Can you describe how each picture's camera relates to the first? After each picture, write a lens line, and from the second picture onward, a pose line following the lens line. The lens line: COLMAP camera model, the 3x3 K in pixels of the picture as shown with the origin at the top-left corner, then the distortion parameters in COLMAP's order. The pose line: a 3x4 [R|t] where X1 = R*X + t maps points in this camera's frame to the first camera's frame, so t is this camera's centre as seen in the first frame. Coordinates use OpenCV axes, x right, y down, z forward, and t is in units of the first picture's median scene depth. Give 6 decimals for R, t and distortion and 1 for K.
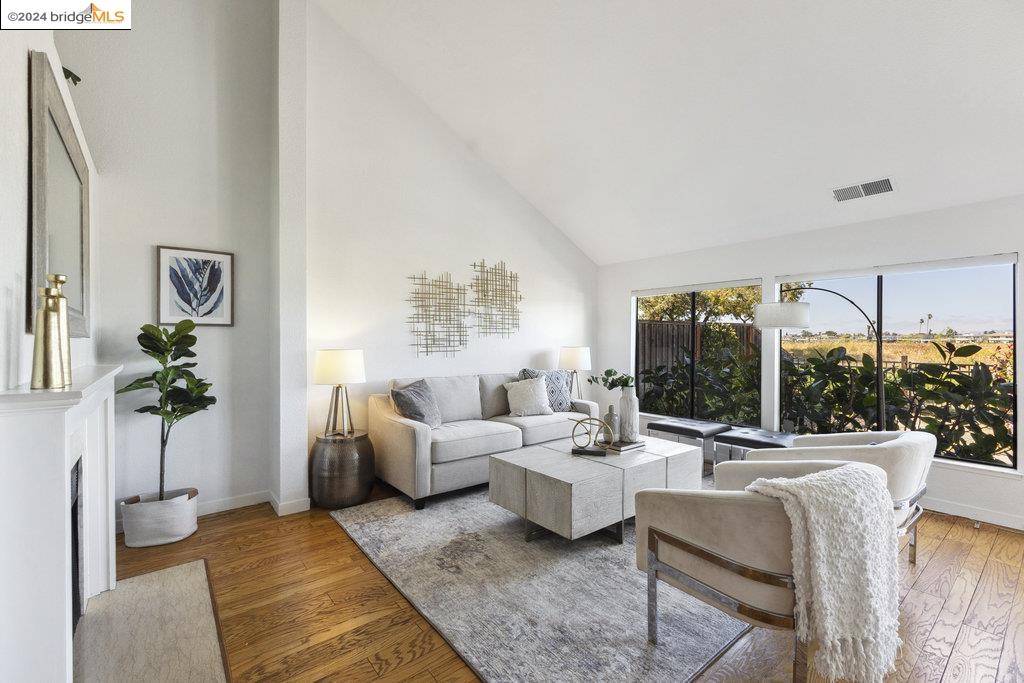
lens RADIAL K [[448.6, 0, 515.4], [0, 448.6, 341.2], [0, 0, 1]] dist [0.019418, -0.000731]
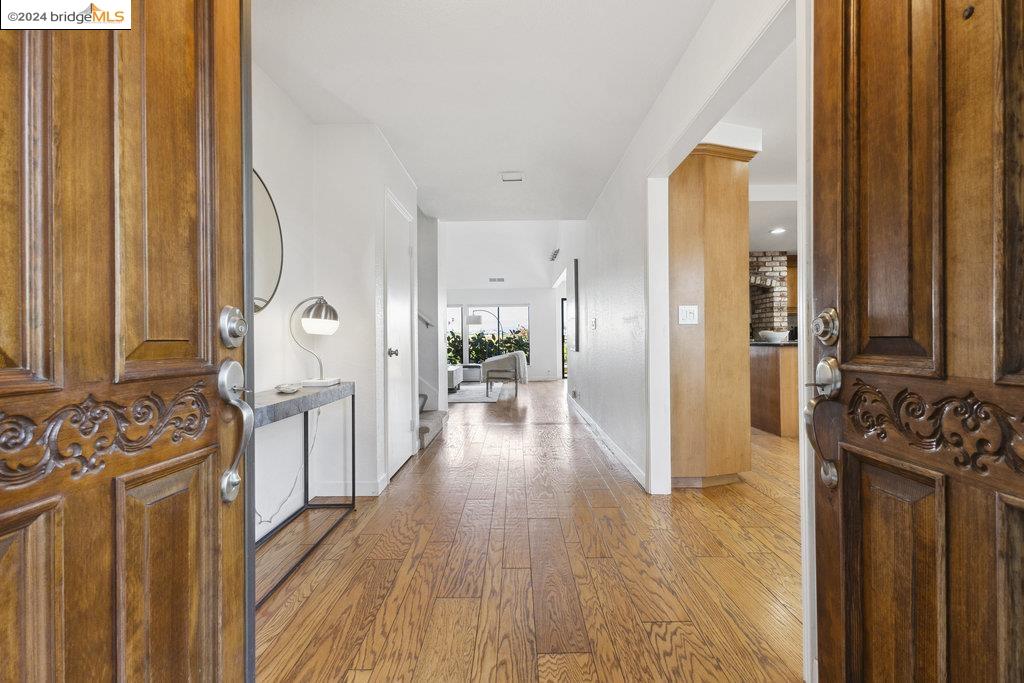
lens RADIAL K [[448.6, 0, 515.4], [0, 448.6, 341.2], [0, 0, 1]] dist [0.019418, -0.000731]
pose [[0.638785, -0.017989, 0.769175, -1.424618], [0.016723, 0.999815, 0.009495, 0.054057], [-0.769204, 0.006798, 0.638968, -0.983336]]
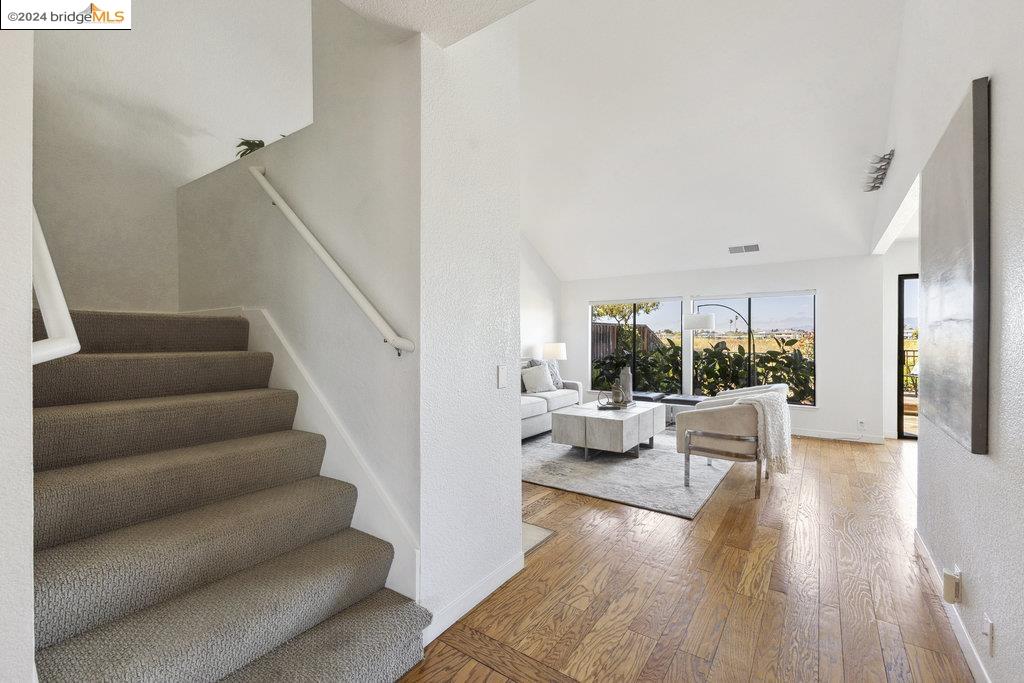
lens RADIAL K [[448.6, 0, 515.4], [0, 448.6, 341.2], [0, 0, 1]] dist [0.019418, -0.000731]
pose [[0.960721, -0.007615, 0.277412, -0.504281], [0.006658, 0.999968, 0.004391, 0.001450], [-0.277437, -0.002371, 0.960741, -0.368182]]
